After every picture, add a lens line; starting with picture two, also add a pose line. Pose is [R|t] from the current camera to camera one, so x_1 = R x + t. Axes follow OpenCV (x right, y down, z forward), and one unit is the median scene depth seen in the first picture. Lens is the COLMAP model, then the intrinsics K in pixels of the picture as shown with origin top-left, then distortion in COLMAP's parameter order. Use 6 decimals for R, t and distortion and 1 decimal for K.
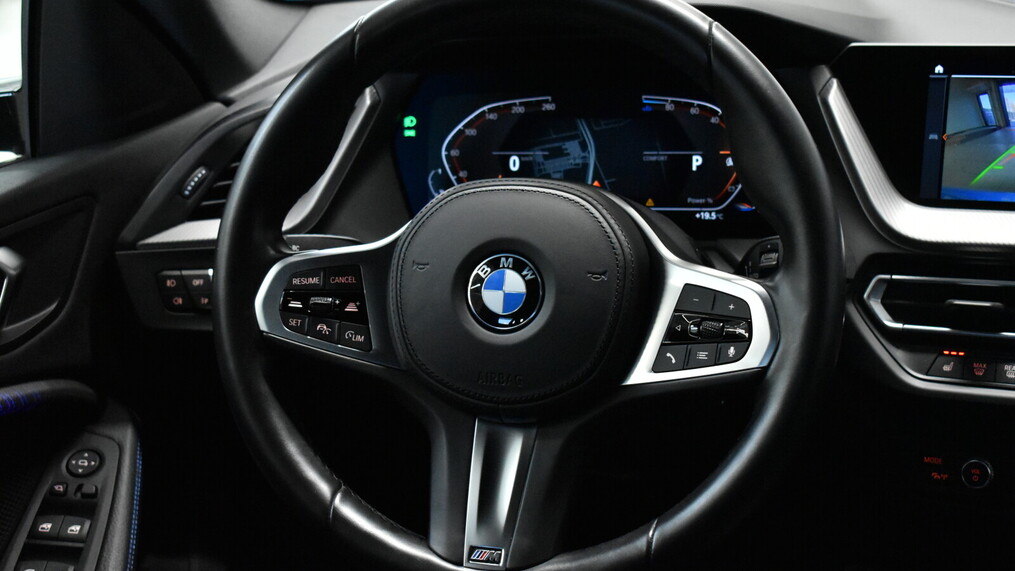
lens RADIAL K [[1719.9, 0, 506.4], [0, 1719.9, 279.5], [0, 0, 1]] dist [-0.058676, 0.000000]
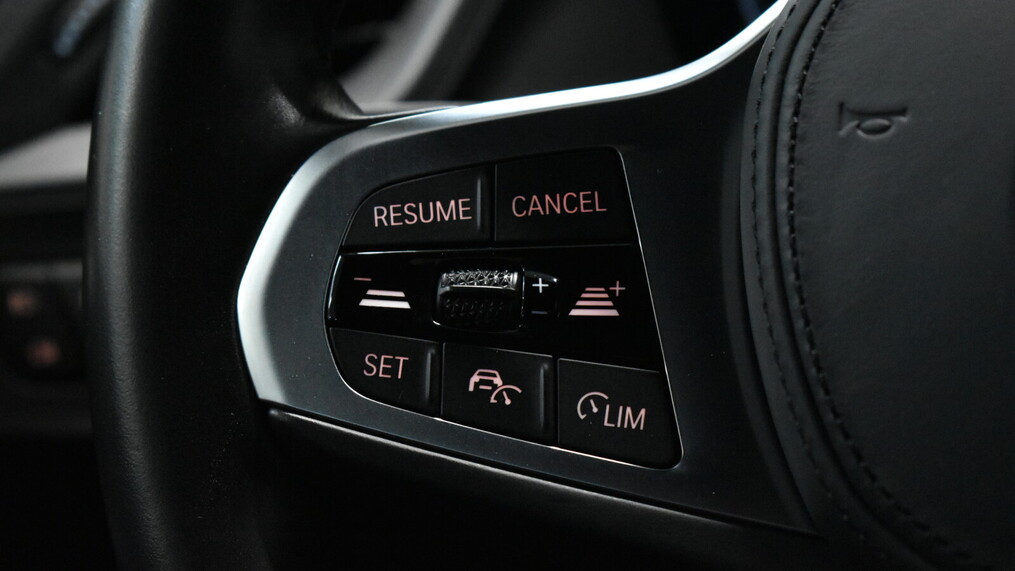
lens RADIAL K [[2306.3, 0, 507.8], [0, 2306.3, 288.0], [0, 0, 1]] dist [-0.111218, 0.000000]
pose [[0.997903, -0.034297, -0.054891, -0.083584], [0.031323, 0.998041, -0.054157, 0.032734], [0.056641, 0.052324, 0.997023, 0.640242]]
